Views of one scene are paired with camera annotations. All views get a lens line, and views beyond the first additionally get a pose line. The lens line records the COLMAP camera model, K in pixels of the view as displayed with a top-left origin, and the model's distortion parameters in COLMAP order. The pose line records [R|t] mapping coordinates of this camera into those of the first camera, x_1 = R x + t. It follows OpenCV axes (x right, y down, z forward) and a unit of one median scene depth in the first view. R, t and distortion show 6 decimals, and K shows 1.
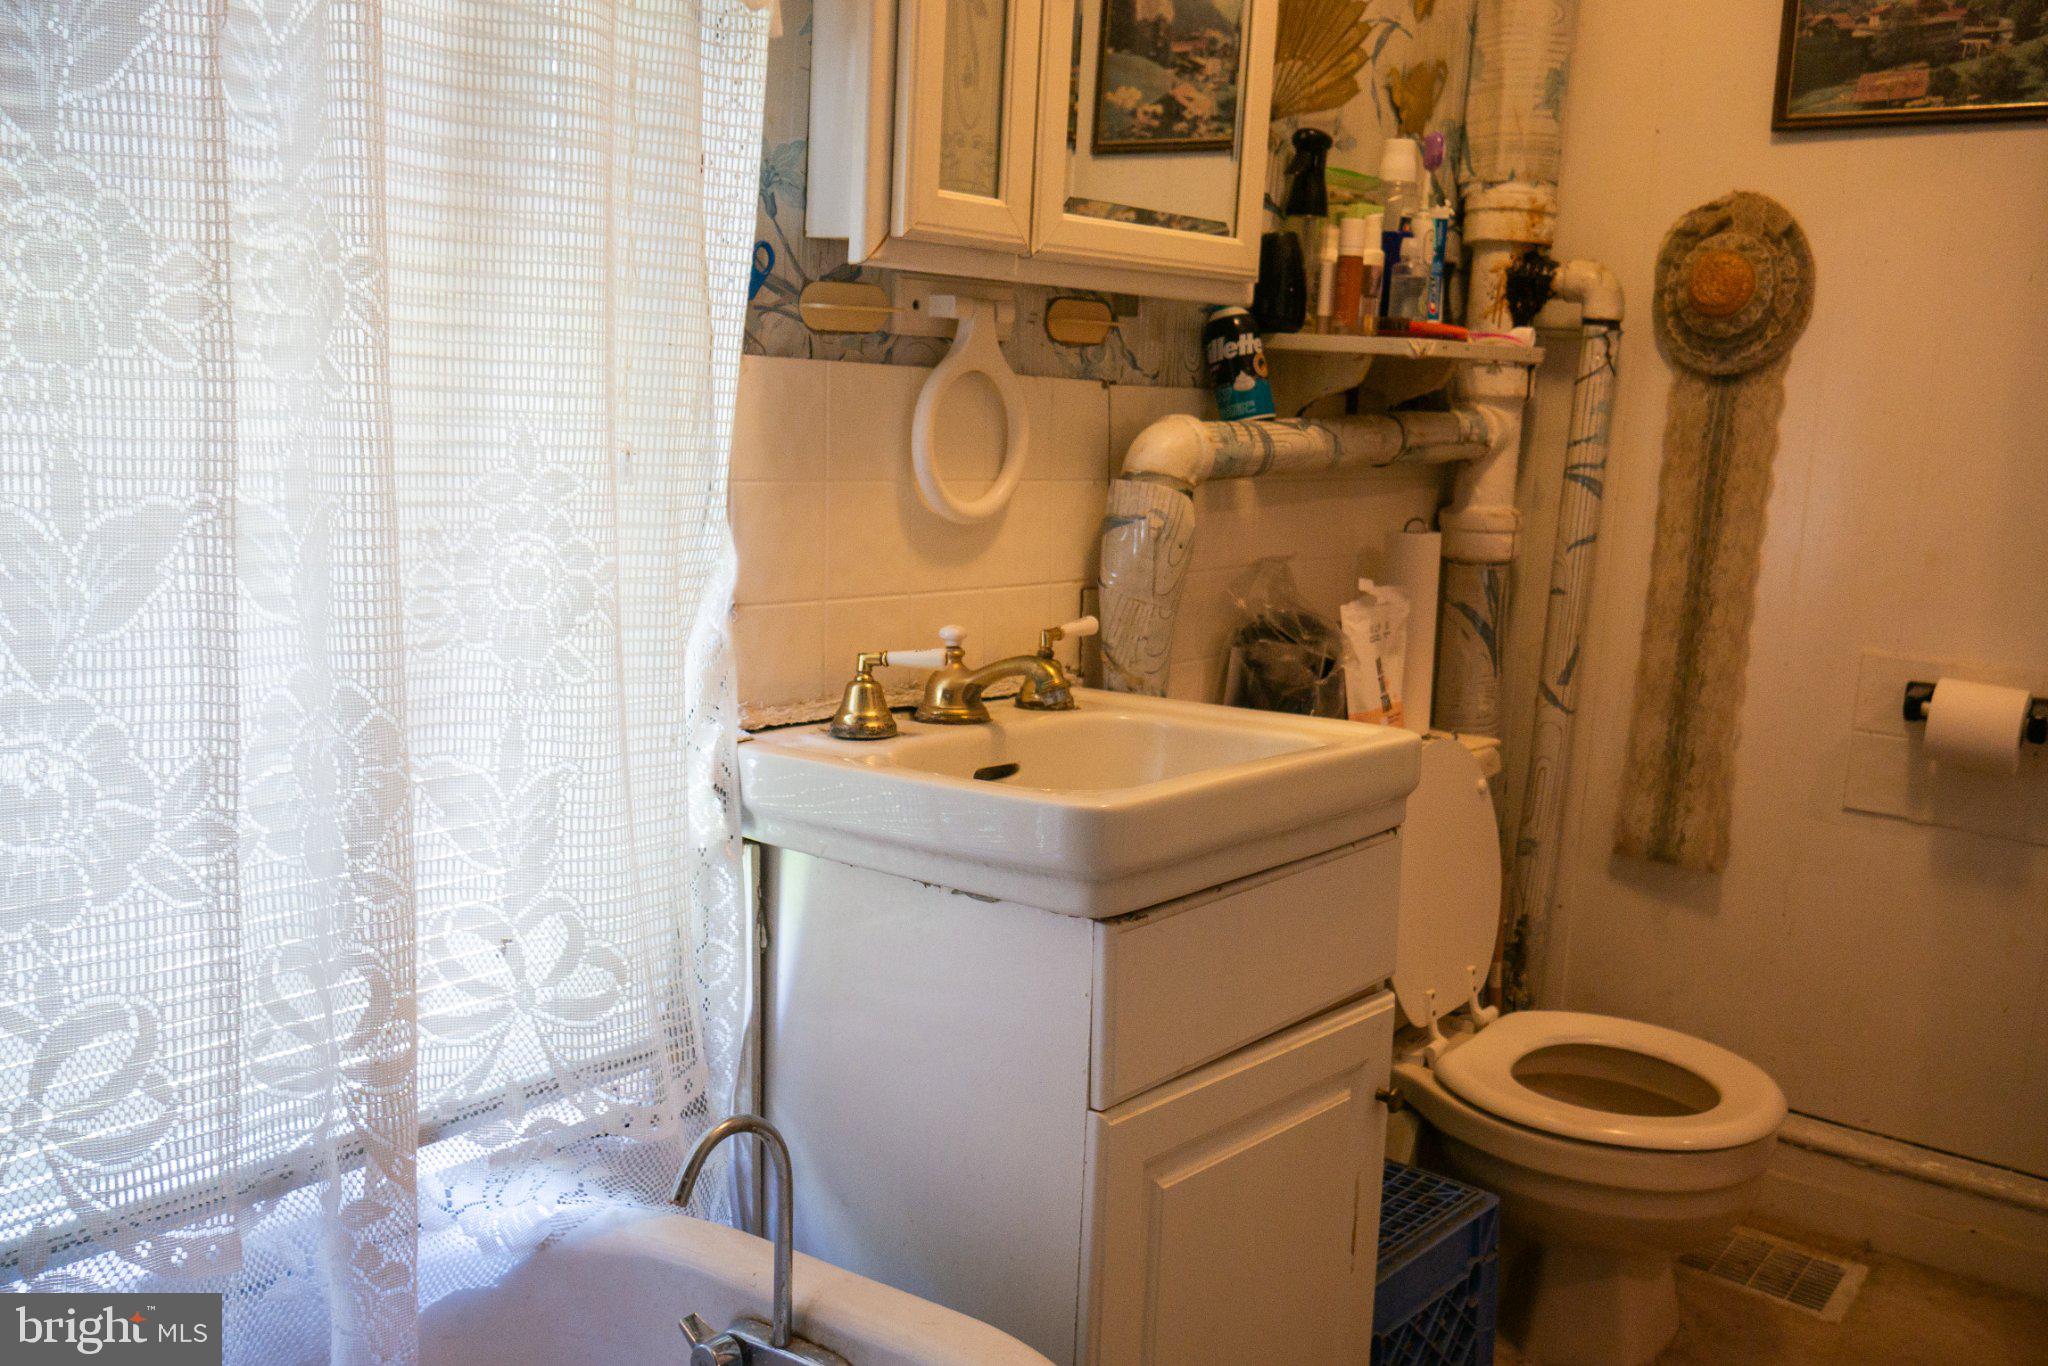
lens RADIAL K [[1707.0, 0, 1040.5], [0, 1707.0, 695.5], [0, 0, 1]] dist [-0.031139, 0.011383]
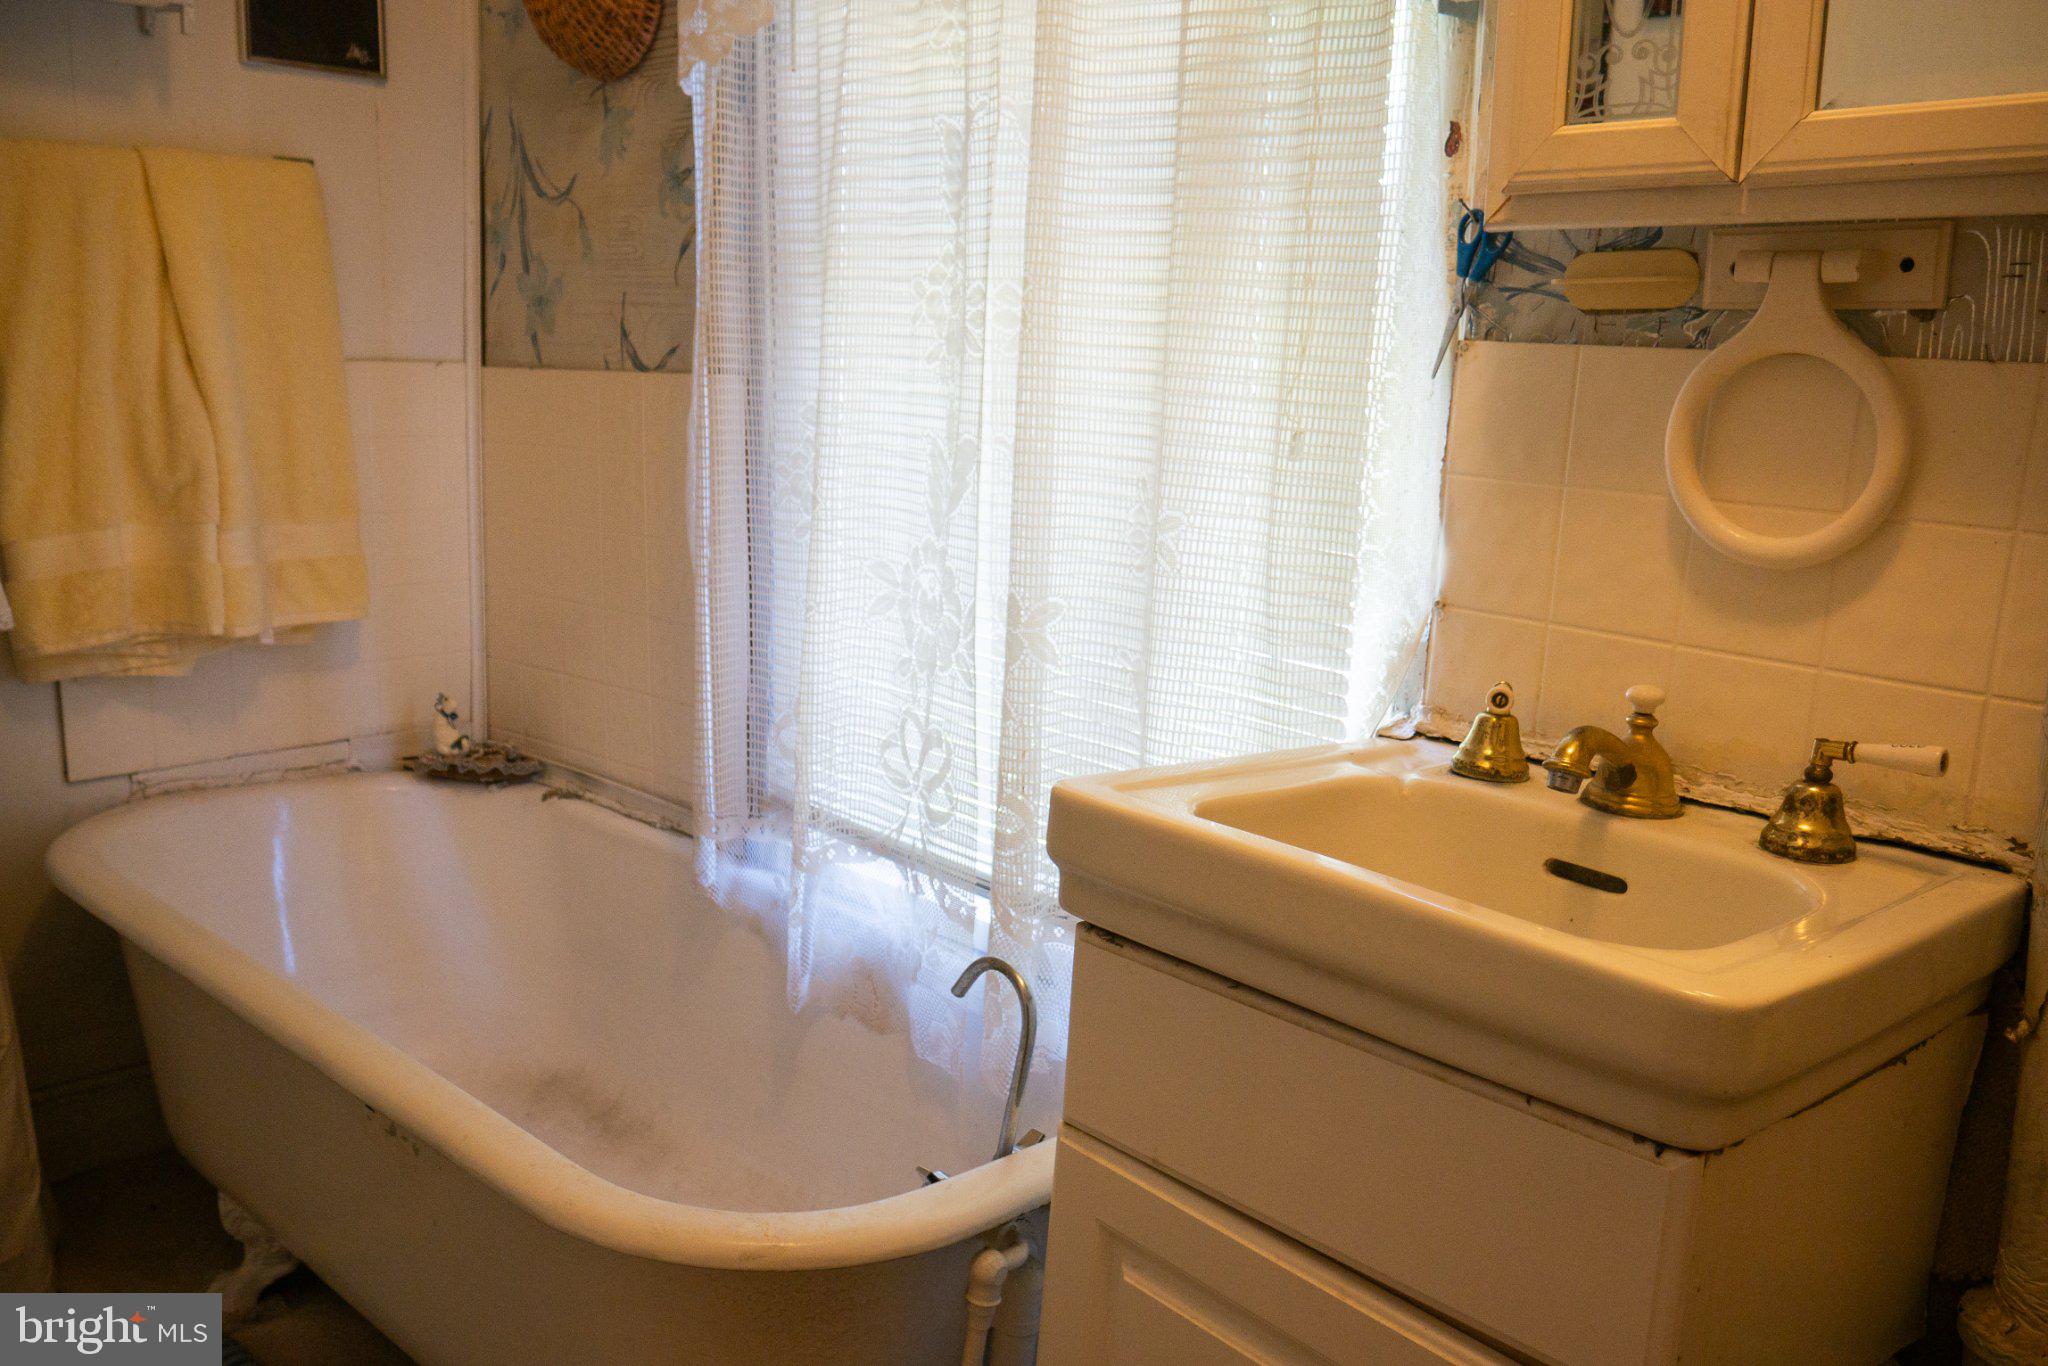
lens RADIAL K [[1707.0, 0, 1007.8], [0, 1707.0, 696.5], [0, 0, 1]] dist [-0.031139, 0.011383]
pose [[-0.132702, 0.149707, -0.979785, 0.562250], [-0.210839, 0.961639, 0.175490, -0.084307], [0.968471, 0.229865, -0.096047, 0.613426]]
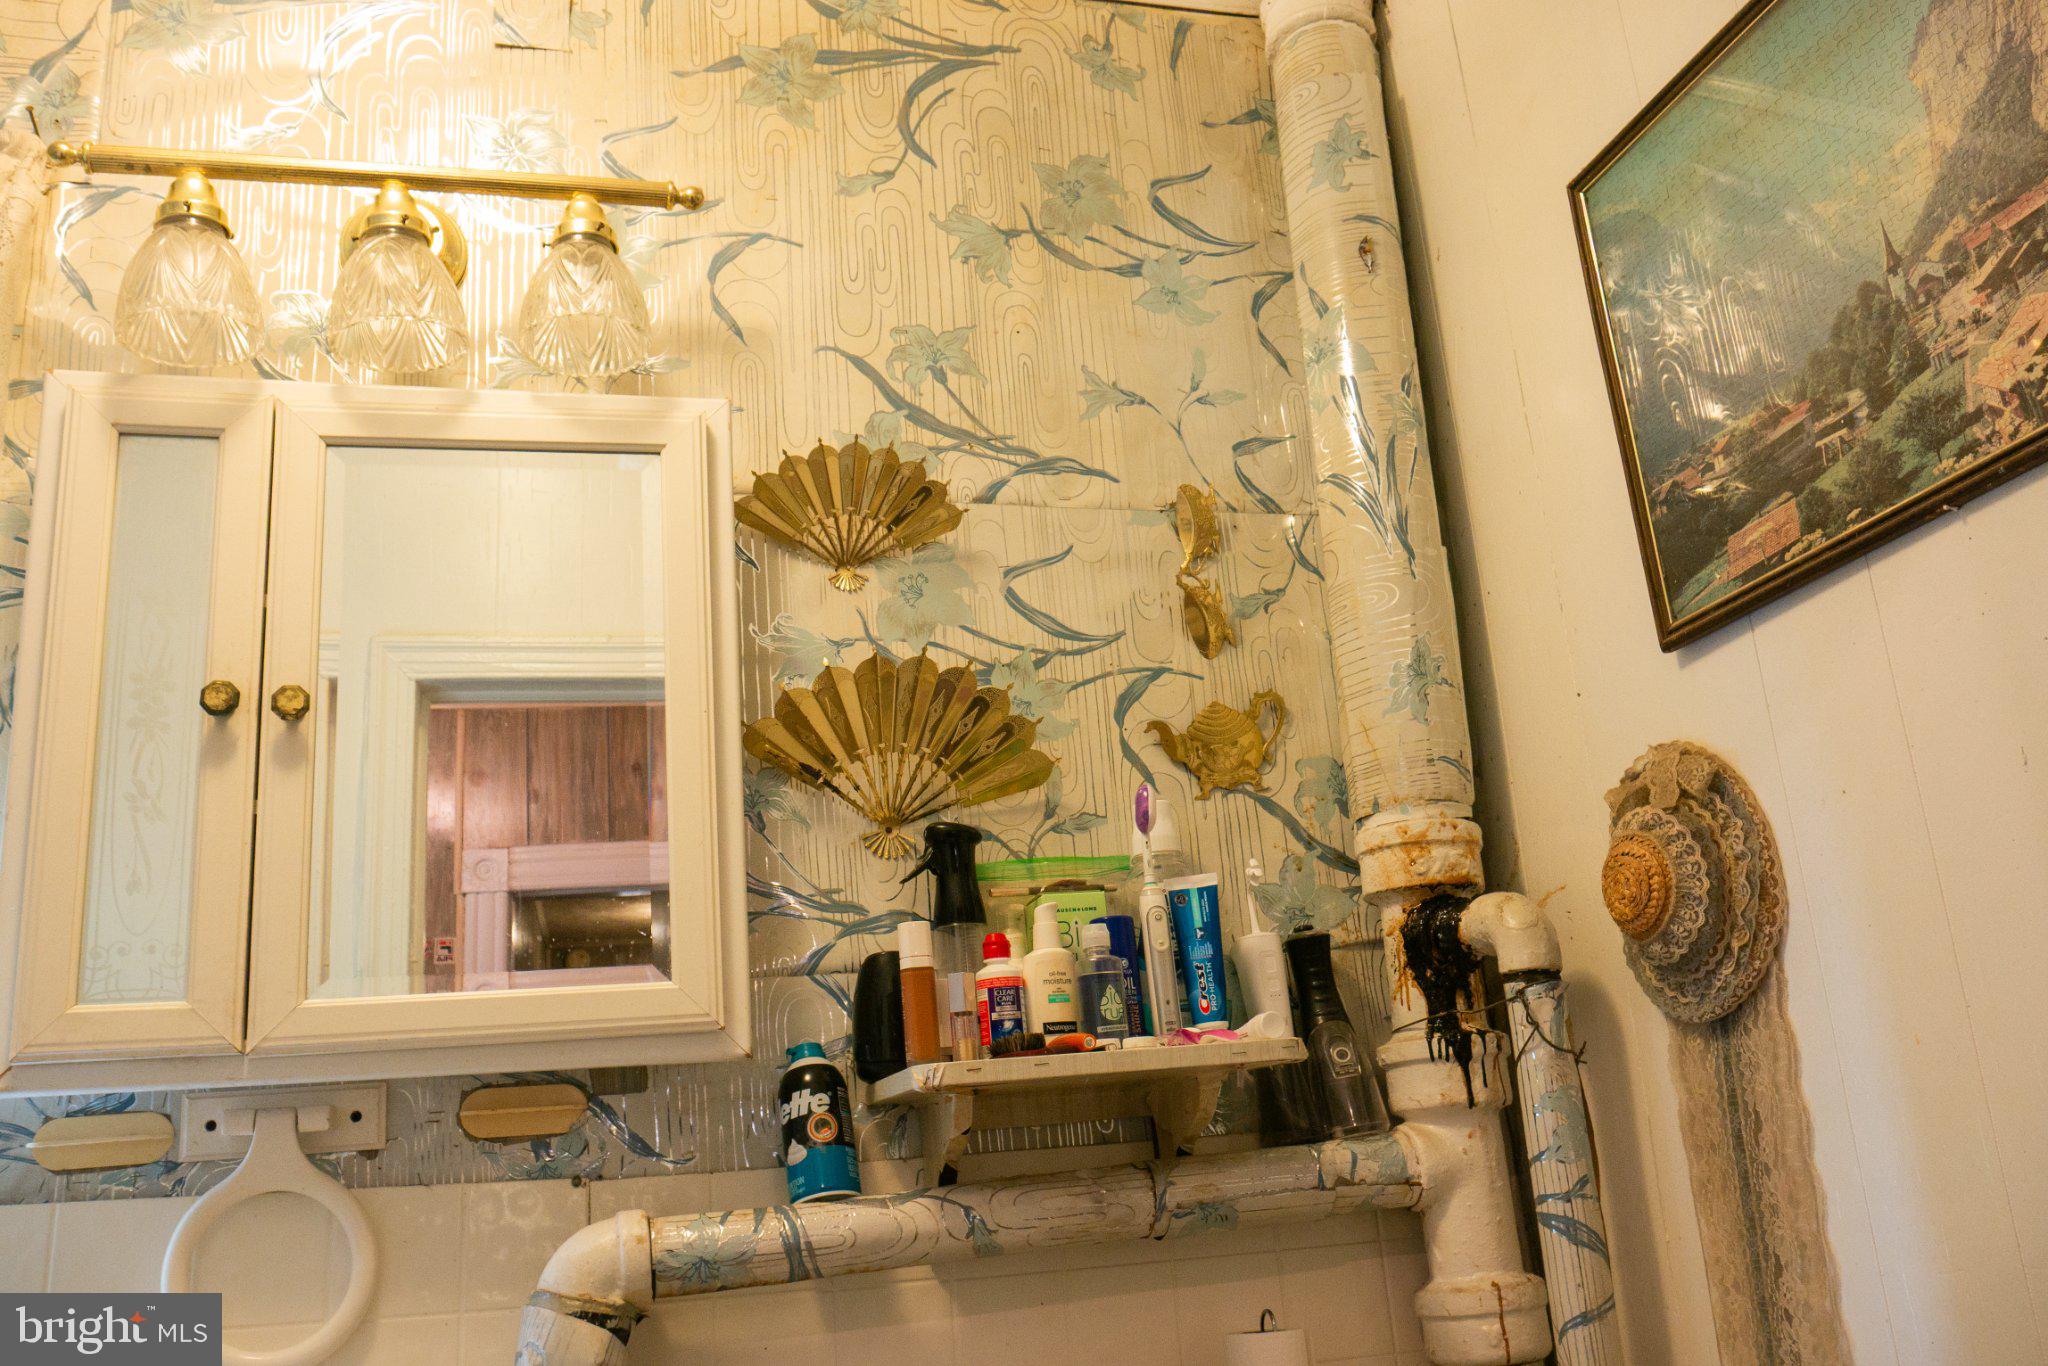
lens RADIAL K [[1707.0, 0, 1023.7], [0, 1707.0, 688.5], [0, 0, 1]] dist [-0.031139, 0.011383]
pose [[0.805320, -0.272495, -0.526504, 0.619667], [0.006145, 0.891893, -0.452205, -0.020857], [0.592809, 0.360934, 0.719934, 0.401212]]
